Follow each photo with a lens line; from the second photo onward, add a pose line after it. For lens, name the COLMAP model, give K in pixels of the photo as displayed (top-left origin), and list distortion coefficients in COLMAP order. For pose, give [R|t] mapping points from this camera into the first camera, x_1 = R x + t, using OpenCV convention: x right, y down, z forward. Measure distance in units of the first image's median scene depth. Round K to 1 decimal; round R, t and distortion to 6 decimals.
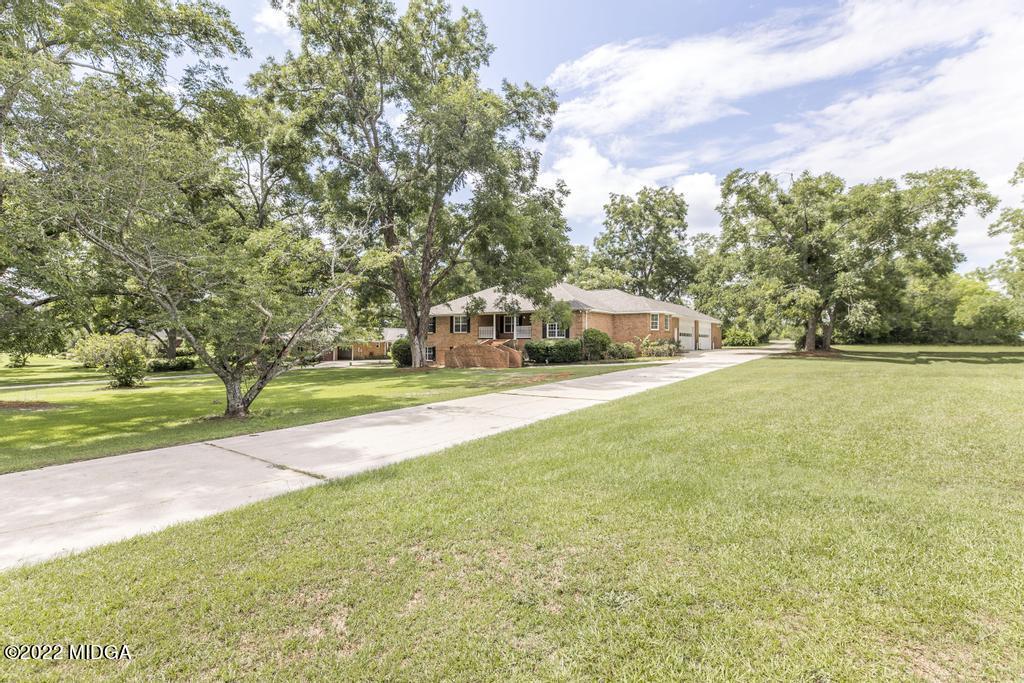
lens RADIAL K [[454.6, 0, 510.3], [0, 454.6, 341.0], [0, 0, 1]] dist [0.003978, 0.000422]
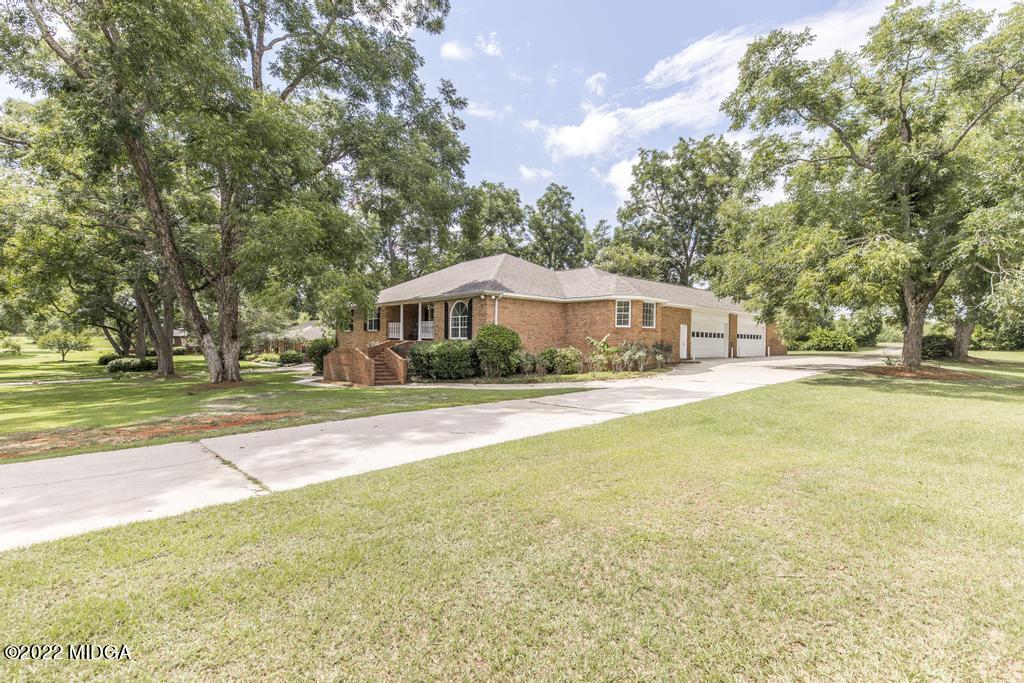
lens RADIAL K [[454.6, 0, 517.3], [0, 454.6, 344.2], [0, 0, 1]] dist [0.003978, 0.000422]
pose [[0.982758, 0.006897, -0.184765, 0.280564], [-0.005407, 0.999949, 0.008571, -0.005393], [0.184815, -0.007424, 0.982745, 0.359130]]
